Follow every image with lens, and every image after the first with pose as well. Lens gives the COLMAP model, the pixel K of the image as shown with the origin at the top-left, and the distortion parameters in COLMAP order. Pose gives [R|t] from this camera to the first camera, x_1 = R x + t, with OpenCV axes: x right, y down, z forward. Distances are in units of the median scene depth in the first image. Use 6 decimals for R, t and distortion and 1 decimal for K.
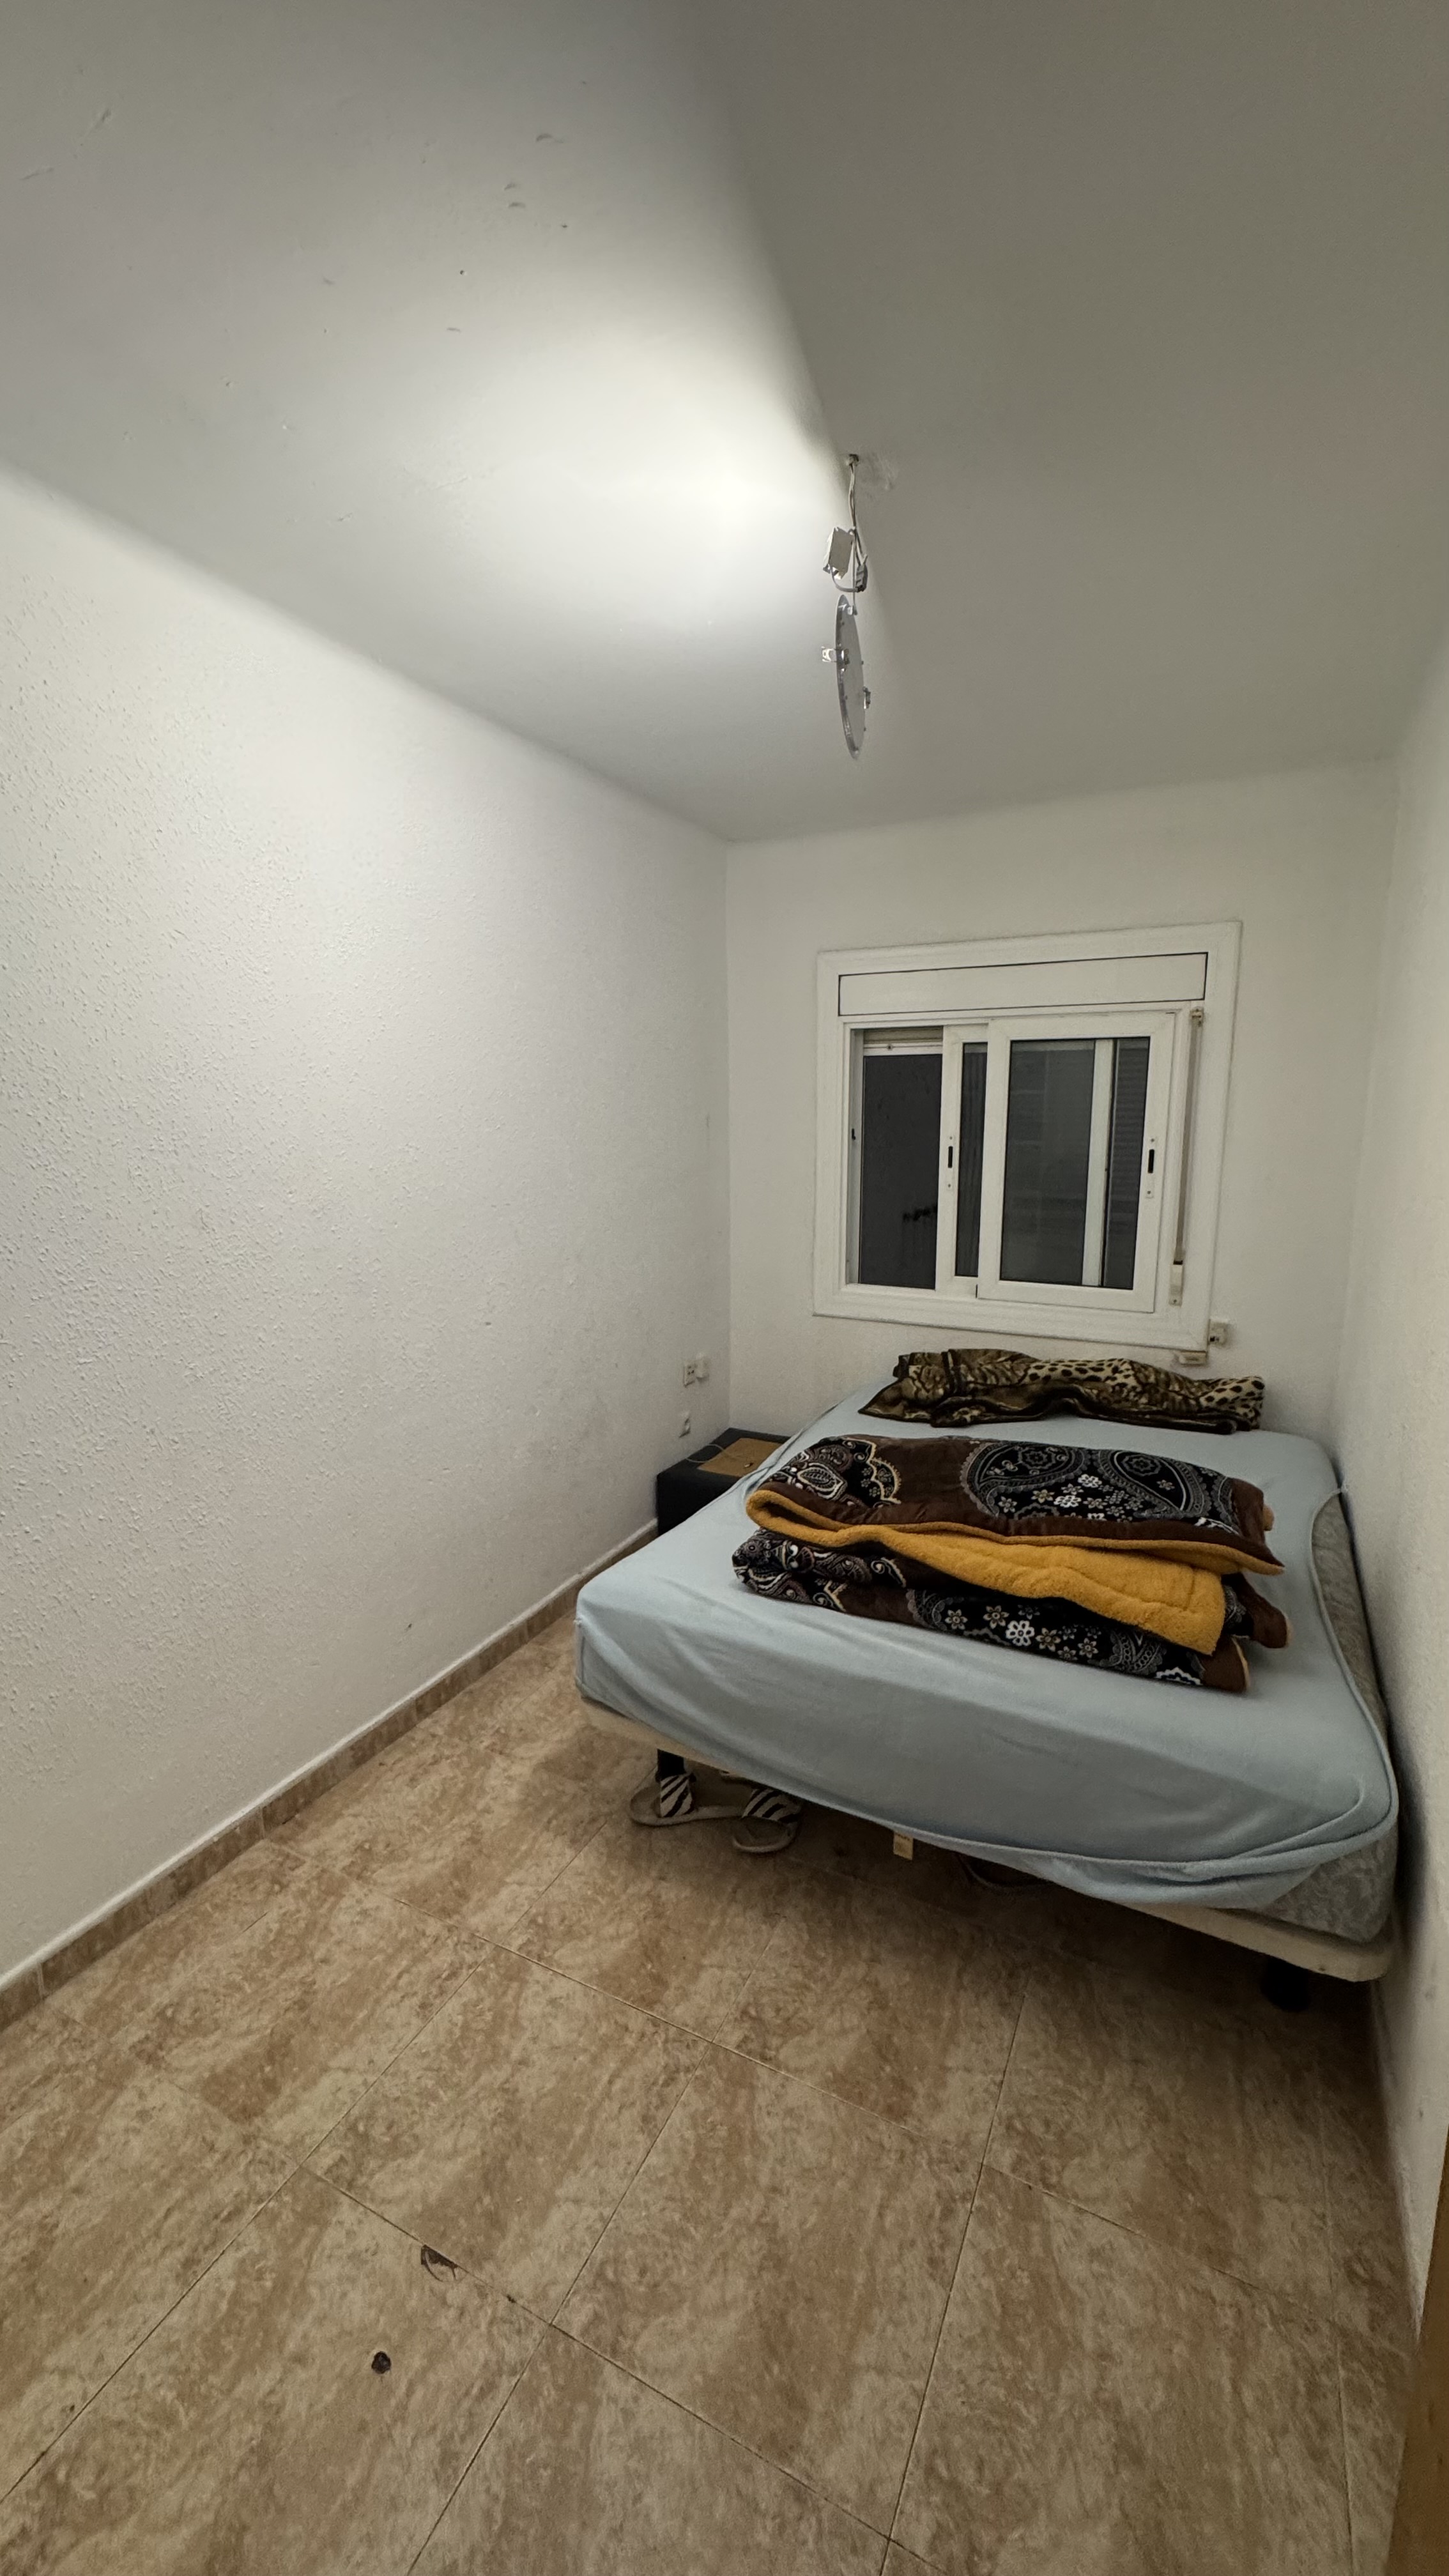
lens RADIAL K [[1016.5, 0, 721.5], [0, 1016.5, 1285.7], [0, 0, 1]] dist [-0.001515, 0.000780]
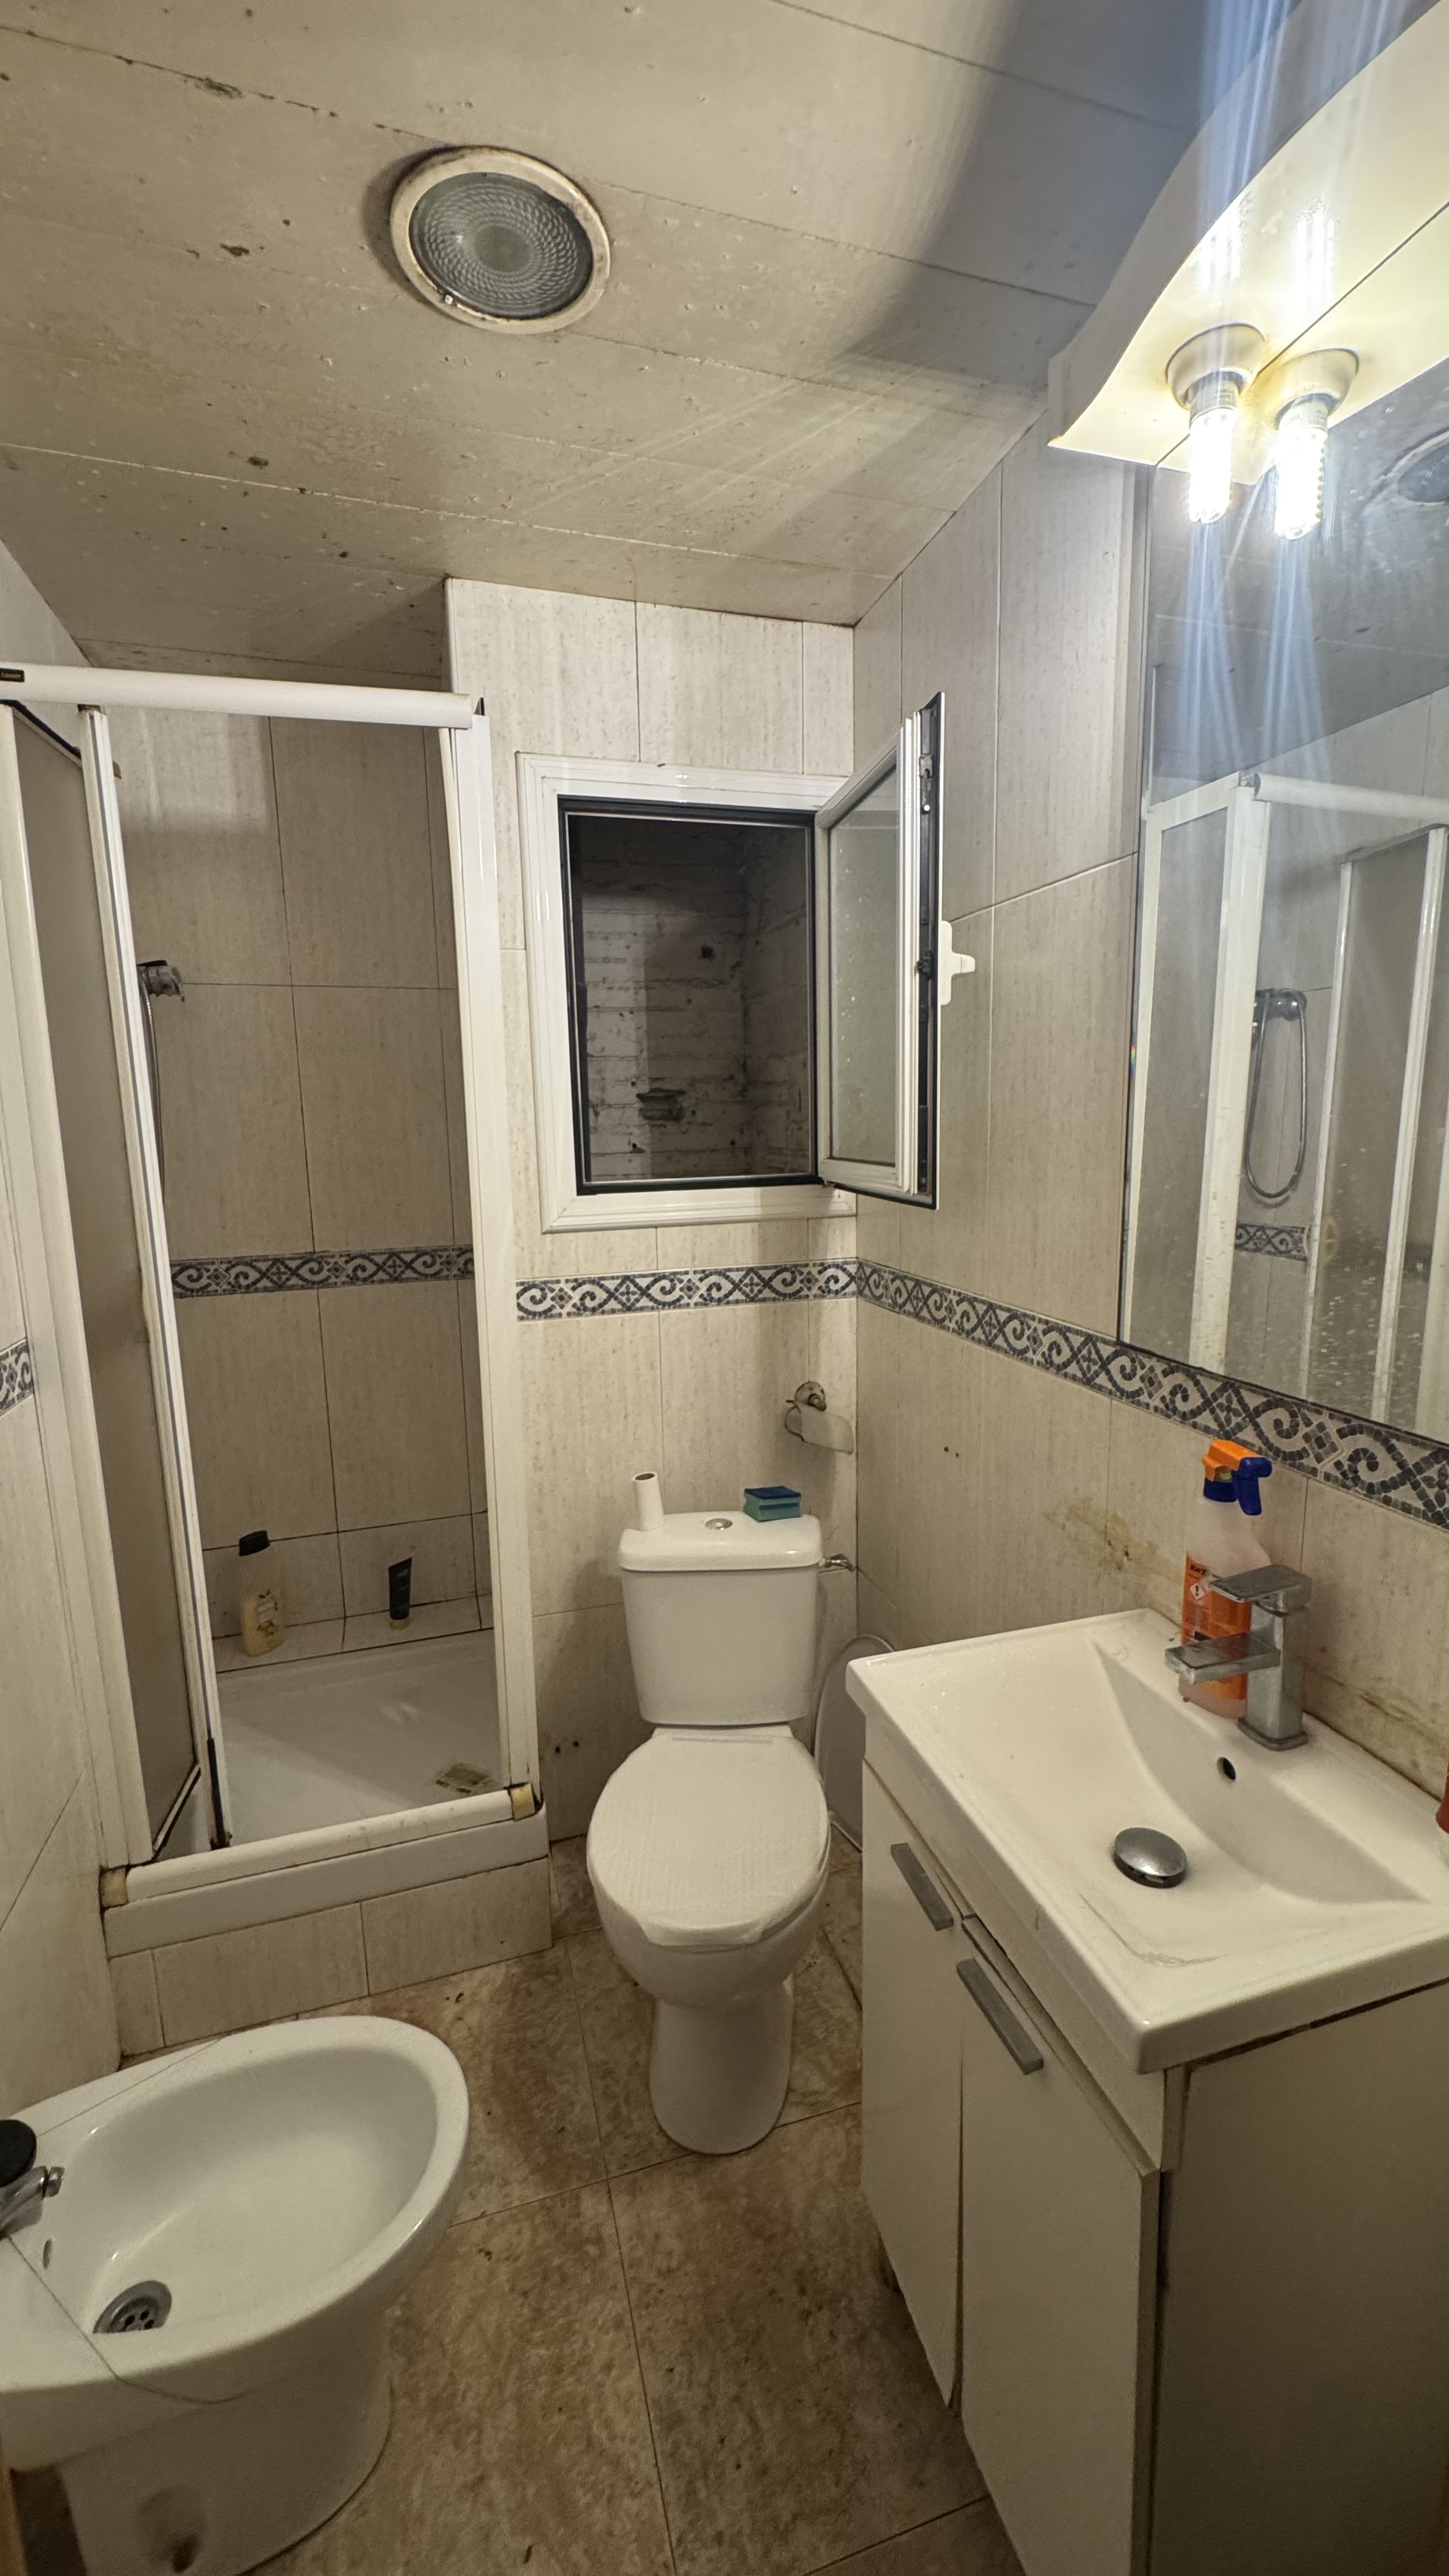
lens RADIAL K [[1016.5, 0, 726.4], [0, 1016.5, 1292.1], [0, 0, 1]] dist [-0.001515, 0.000780]
pose [[-0.728509, 0.134237, -0.671755, 0.279659], [-0.092616, 0.952309, 0.290741, -0.174178], [0.678747, 0.274023, -0.681333, 1.274665]]
